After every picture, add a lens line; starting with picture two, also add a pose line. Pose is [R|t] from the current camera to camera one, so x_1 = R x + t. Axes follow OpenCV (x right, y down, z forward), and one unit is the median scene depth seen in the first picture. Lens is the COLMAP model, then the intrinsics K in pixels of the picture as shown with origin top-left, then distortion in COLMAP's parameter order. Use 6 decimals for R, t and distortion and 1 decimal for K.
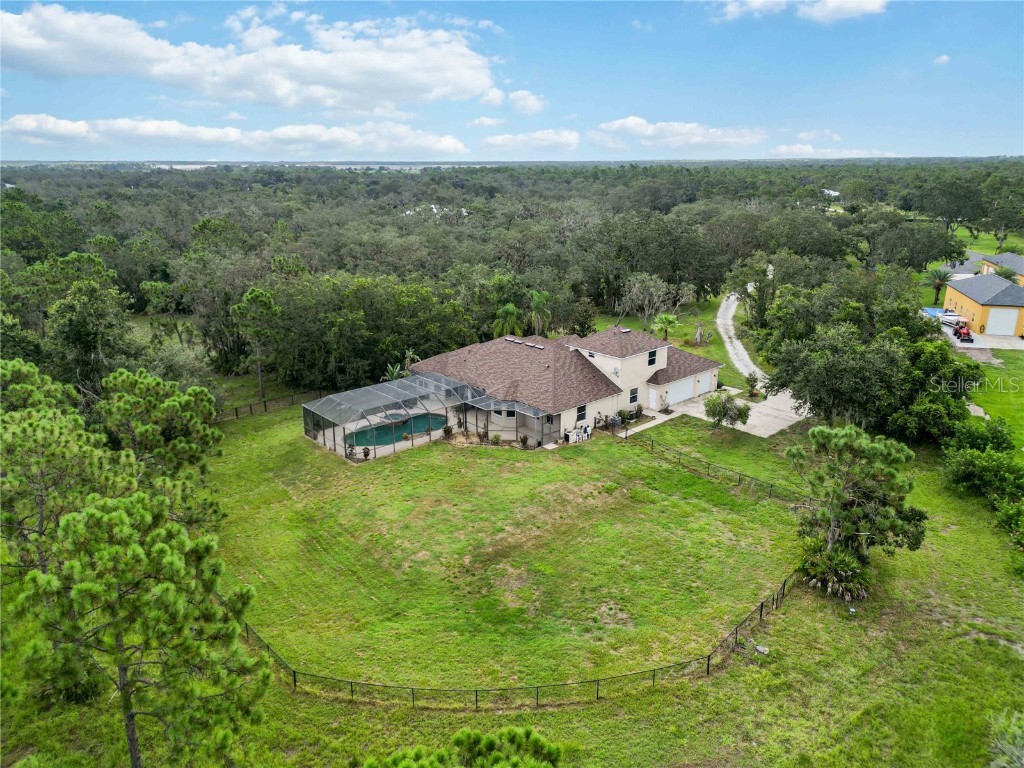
lens RADIAL K [[716.4, 0, 508.1], [0, 716.4, 380.0], [0, 0, 1]] dist [0.054512, -0.047767]
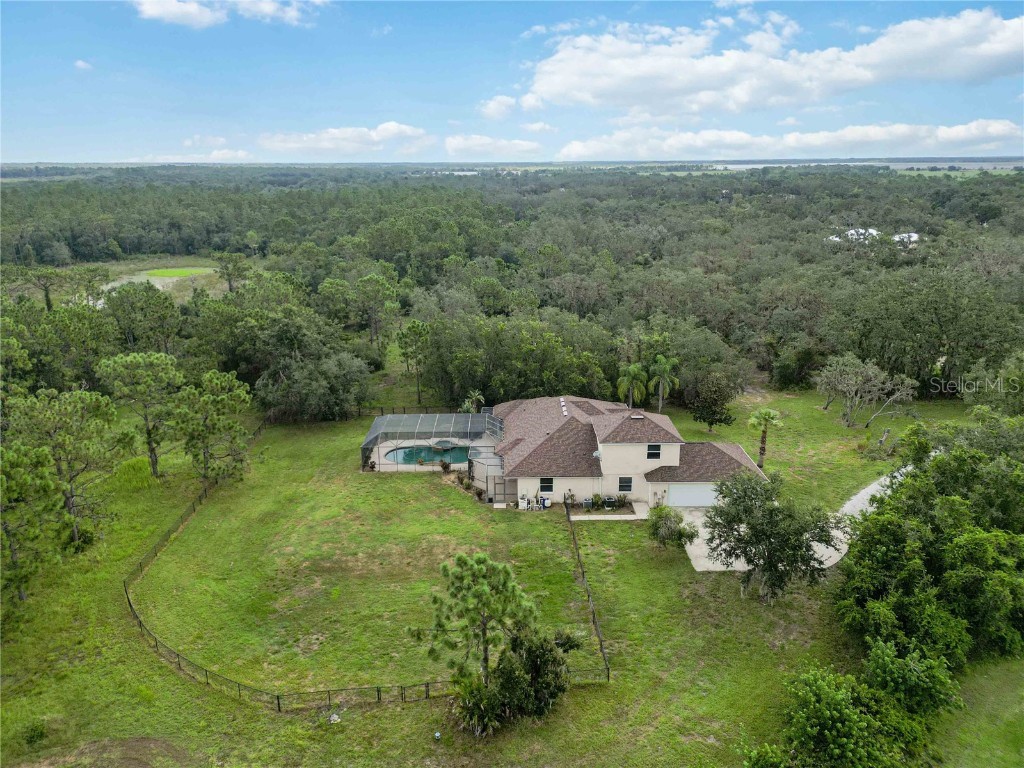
lens RADIAL K [[716.4, 0, 508.1], [0, 716.4, 380.0], [0, 0, 1]] dist [0.054512, -0.047767]
pose [[0.751443, 0.192508, -0.631090, 0.835759], [-0.190233, 0.979084, 0.072149, -0.203480], [0.631779, 0.065838, 0.772347, 0.179962]]
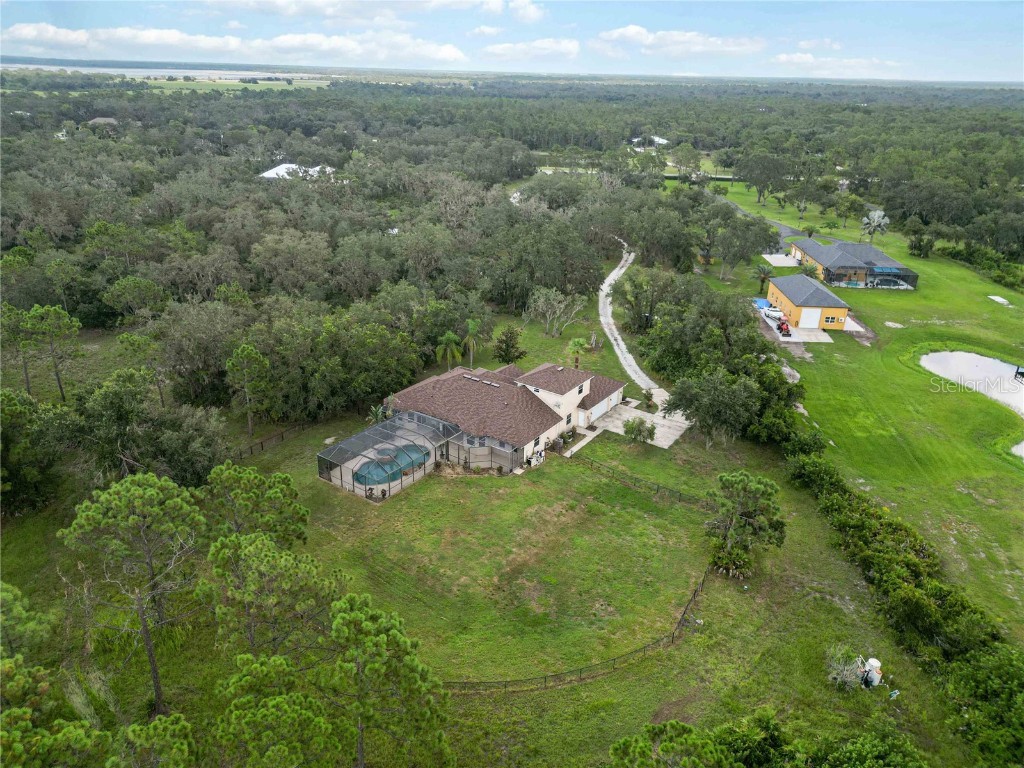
lens RADIAL K [[716.4, 0, 508.1], [0, 716.4, 380.0], [0, 0, 1]] dist [0.054512, -0.047767]
pose [[0.974173, -0.064541, 0.216383, -0.272916], [0.040627, 0.992741, 0.113200, -0.261535], [-0.222118, -0.101485, 0.969724, -0.300980]]
